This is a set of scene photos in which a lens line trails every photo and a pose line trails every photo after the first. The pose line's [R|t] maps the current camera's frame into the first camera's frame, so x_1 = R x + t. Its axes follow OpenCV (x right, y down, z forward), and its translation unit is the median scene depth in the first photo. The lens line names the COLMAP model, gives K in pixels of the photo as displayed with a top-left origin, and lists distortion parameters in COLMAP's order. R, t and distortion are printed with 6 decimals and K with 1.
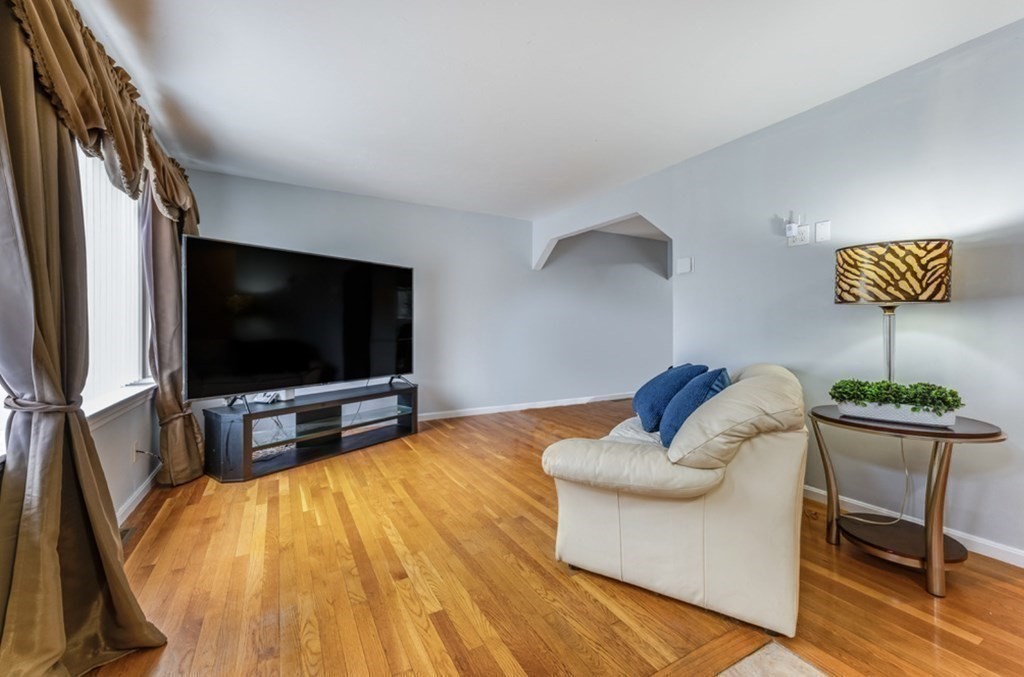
lens RADIAL K [[412.4, 0, 513.2], [0, 412.4, 328.0], [0, 0, 1]] dist [0.010248, -0.000176]
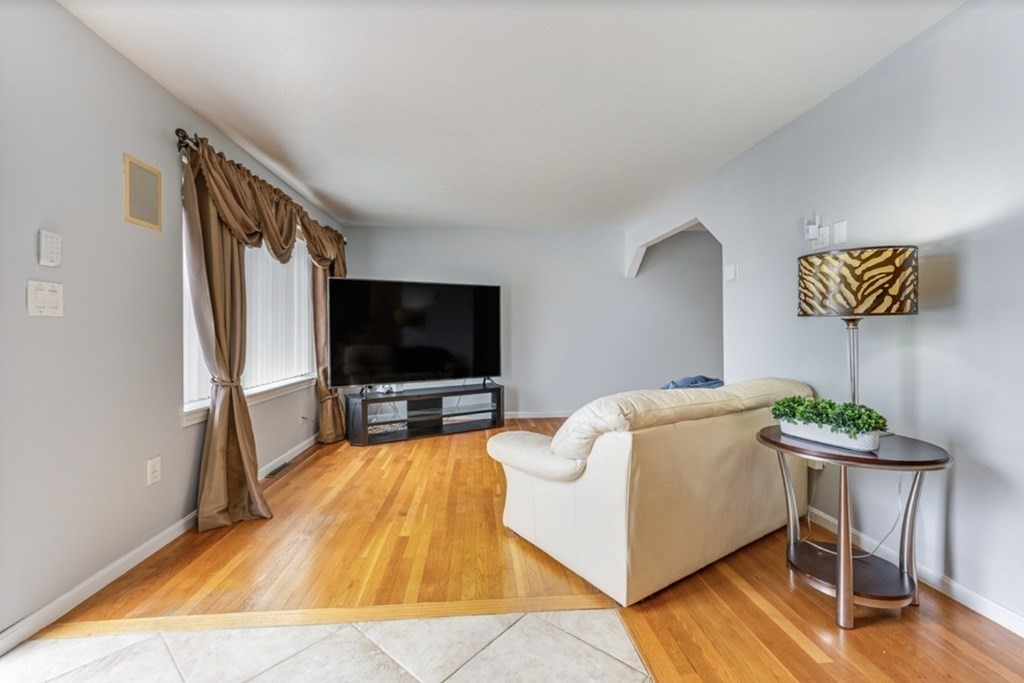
lens RADIAL K [[425.1, 0, 513.0], [0, 425.1, 329.1], [0, 0, 1]] dist [0.000657, 0.000035]
pose [[0.907672, -0.008443, -0.419596, 0.593006], [0.005623, 0.999953, -0.007956, -0.025642], [0.419643, 0.004862, 0.907676, -0.153864]]
